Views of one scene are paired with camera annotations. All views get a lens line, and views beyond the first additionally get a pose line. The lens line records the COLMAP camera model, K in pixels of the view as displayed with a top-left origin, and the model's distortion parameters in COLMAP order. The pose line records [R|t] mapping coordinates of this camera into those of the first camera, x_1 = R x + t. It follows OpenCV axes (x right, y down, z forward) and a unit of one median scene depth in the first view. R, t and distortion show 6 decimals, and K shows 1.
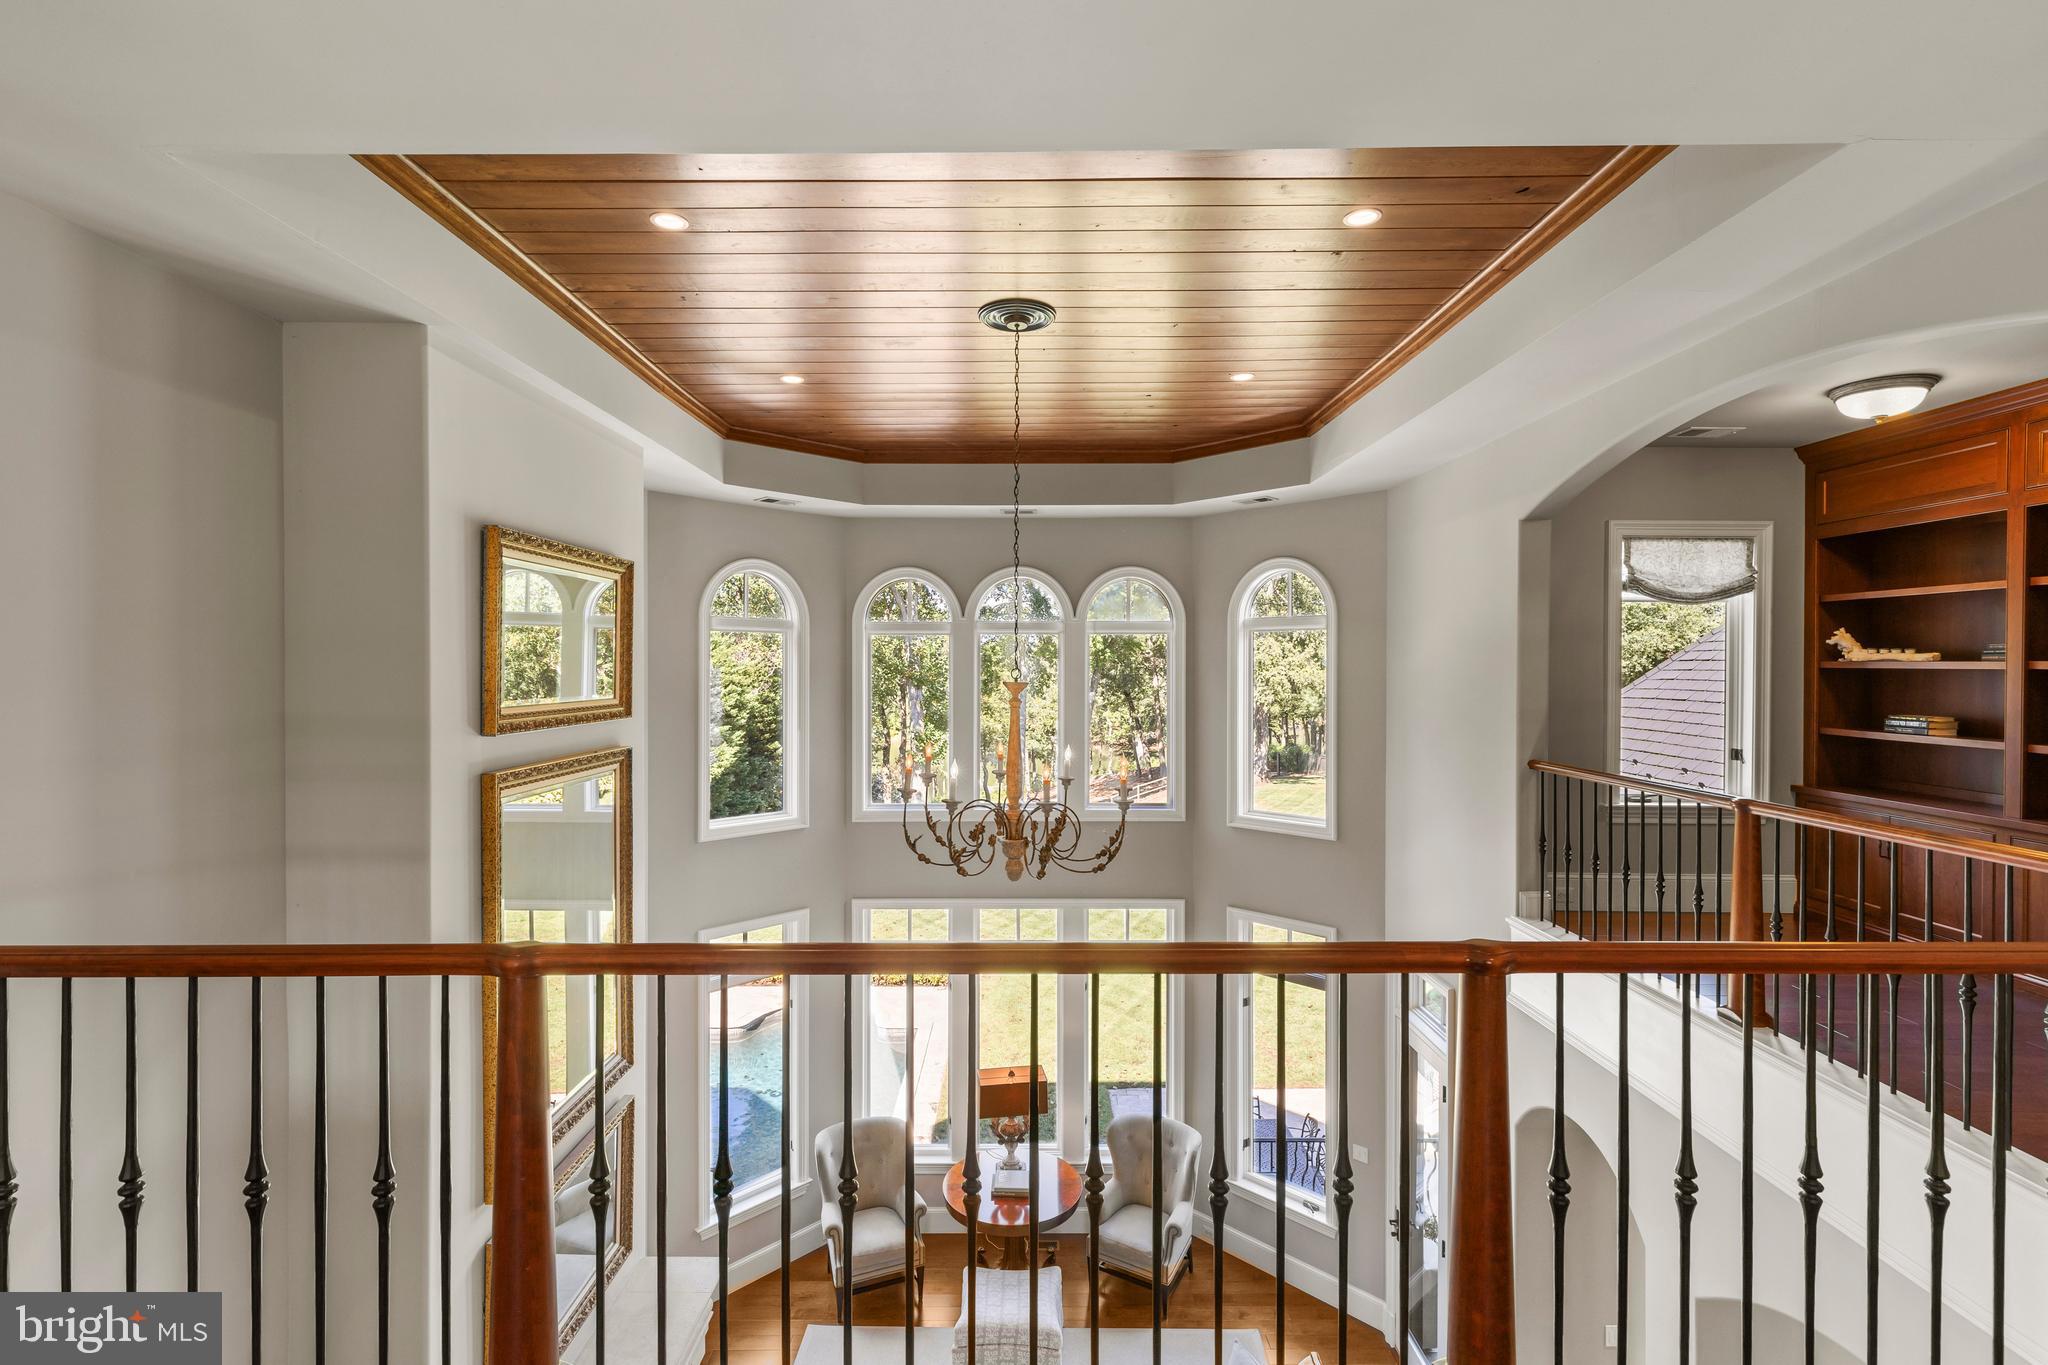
lens RADIAL K [[936.8, 0, 1023.3], [0, 936.8, 675.5], [0, 0, 1]] dist [0.021527, 0.000496]
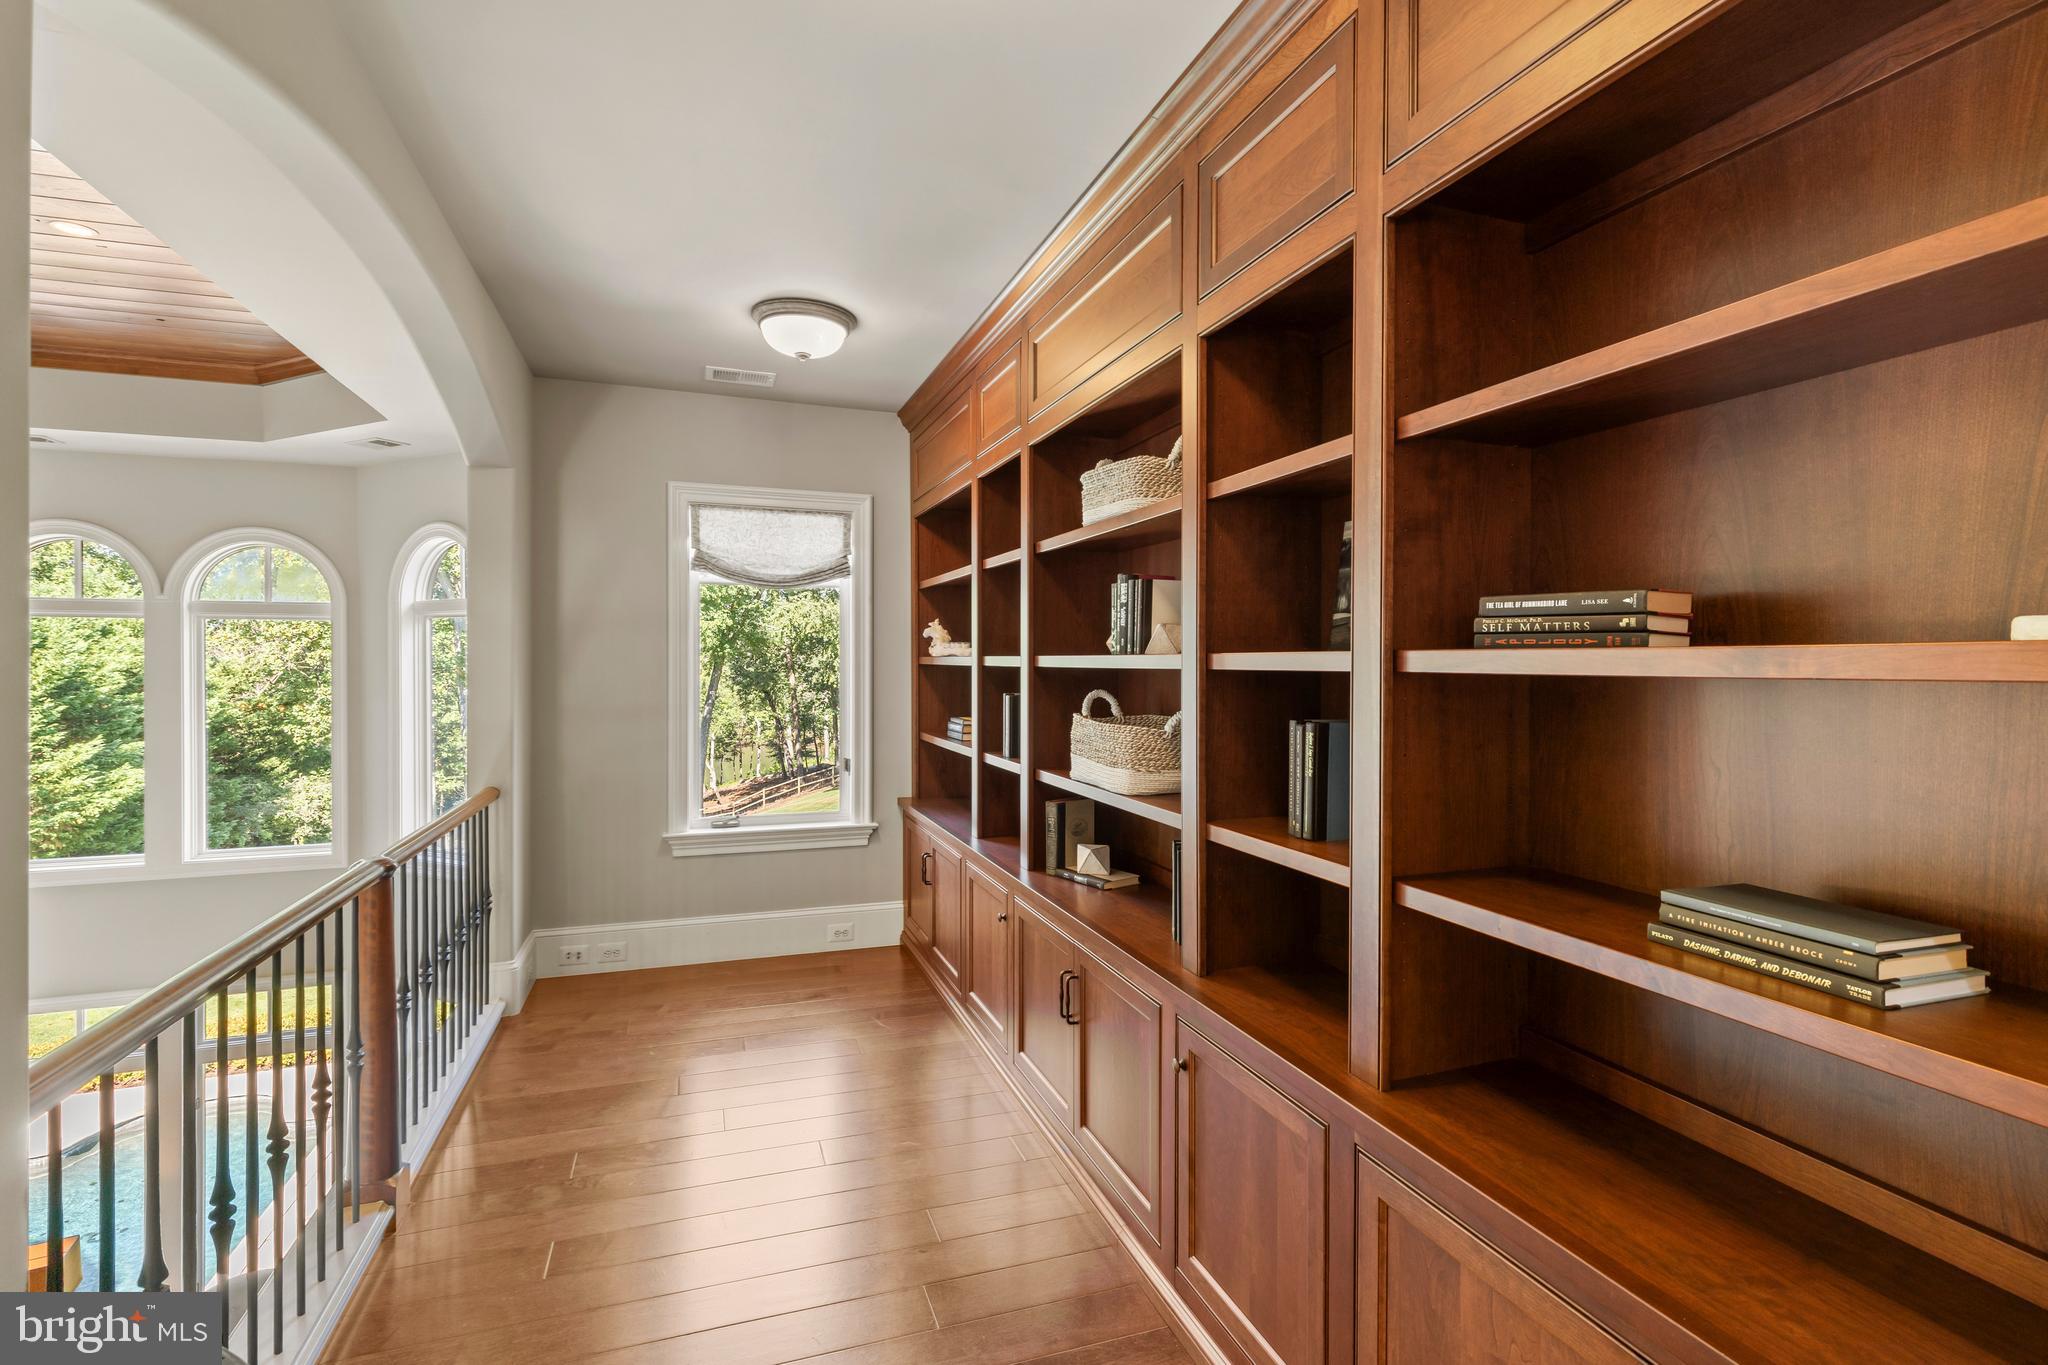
lens RADIAL K [[936.8, 0, 1029.9], [0, 936.8, 672.0], [0, 0, 1]] dist [0.021527, 0.000496]
pose [[0.948391, -0.006296, 0.317040, 0.654037], [0.006362, 0.999979, 0.000828, -0.000449], [-0.317039, 0.001232, 0.948412, 0.141466]]
